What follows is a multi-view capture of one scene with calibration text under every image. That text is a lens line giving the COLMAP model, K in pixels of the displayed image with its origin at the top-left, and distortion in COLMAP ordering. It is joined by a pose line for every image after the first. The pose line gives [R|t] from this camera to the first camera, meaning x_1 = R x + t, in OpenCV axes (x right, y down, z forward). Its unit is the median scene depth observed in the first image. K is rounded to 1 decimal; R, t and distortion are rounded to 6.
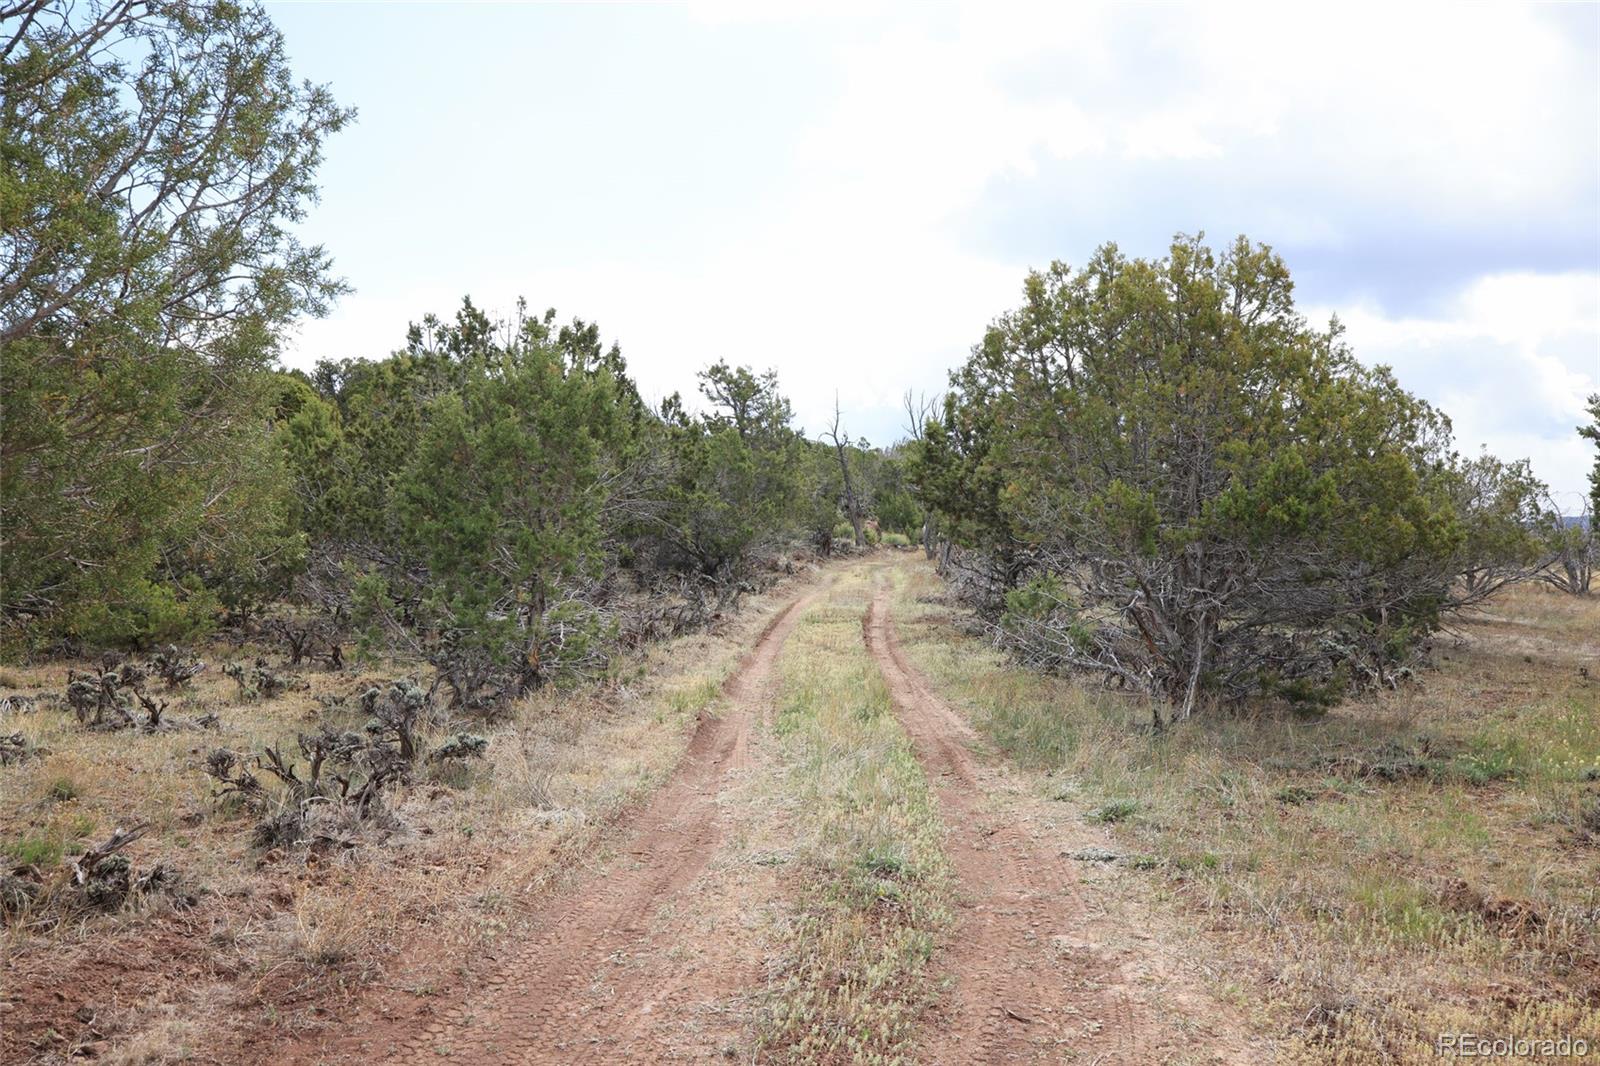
lens RADIAL K [[1633.7, 0, 831.2], [0, 1633.7, 529.8], [0, 0, 1]] dist [0.086030, 0.119743]
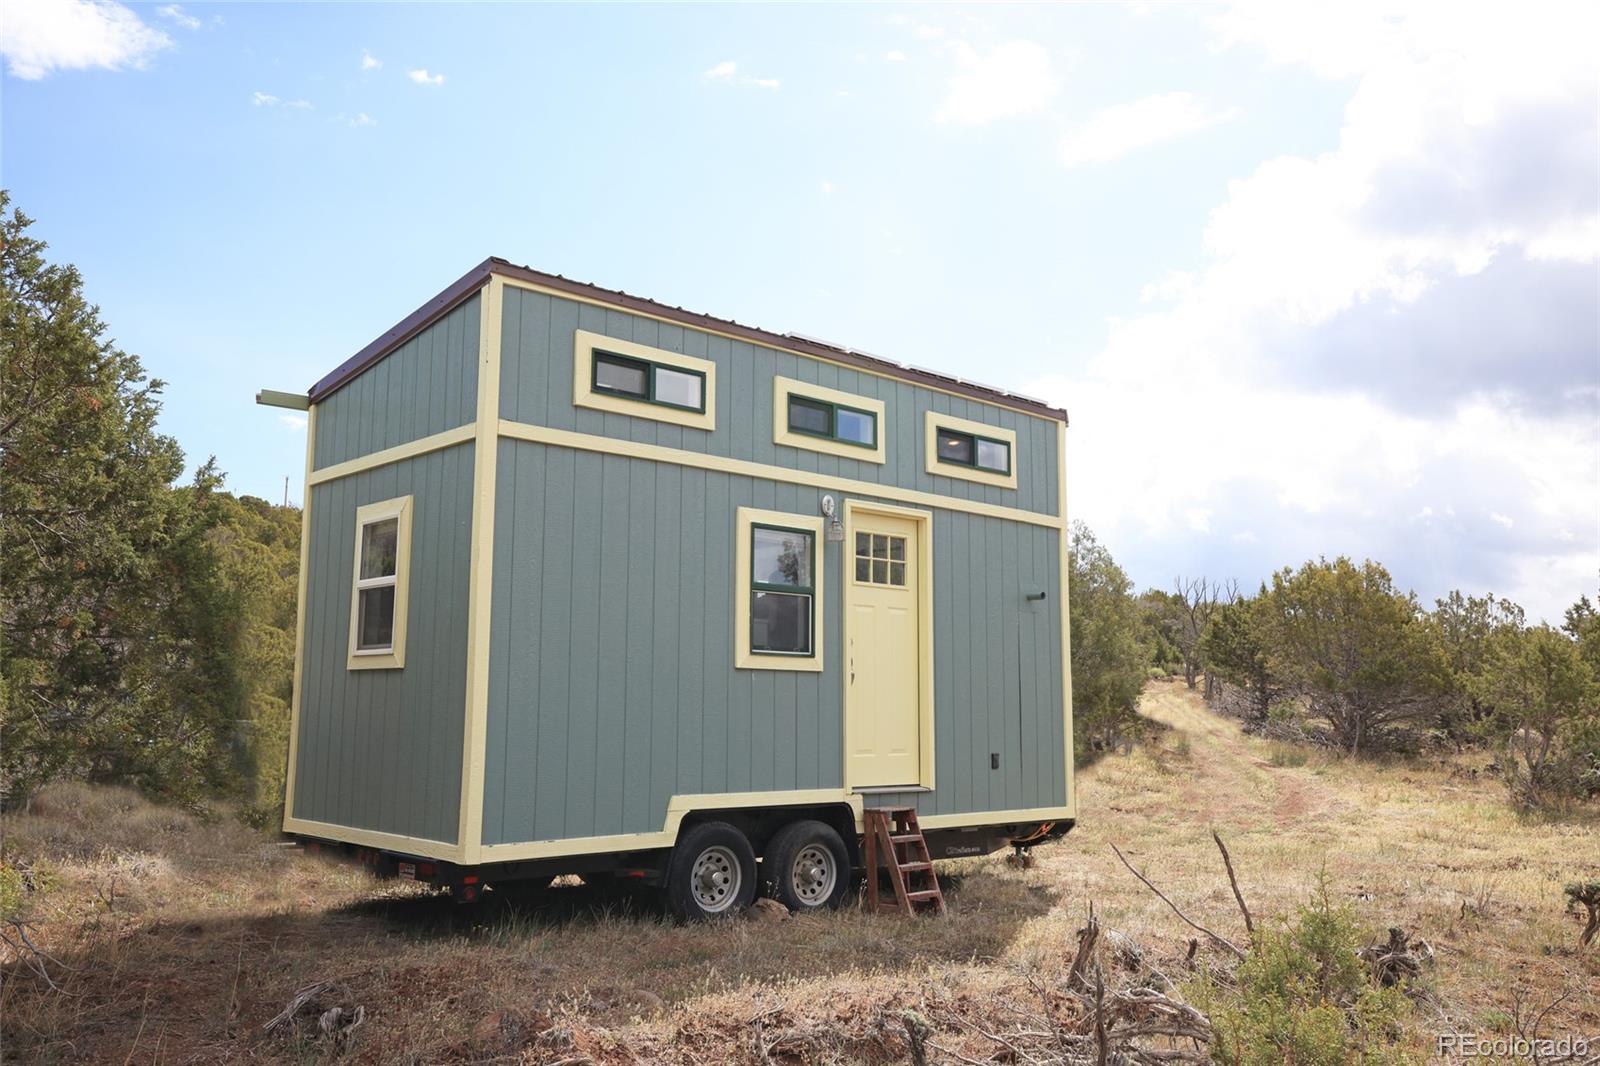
lens RADIAL K [[1327.1, 0, 800.0], [0, 1327.1, 533.0], [0, 0, 1]] dist [0.045159, 0.002029]
pose [[0.978365, -0.037126, -0.203526, -0.146929], [0.017077, 0.994902, -0.099393, -0.031699], [0.206178, 0.093767, 0.974011, -0.970215]]
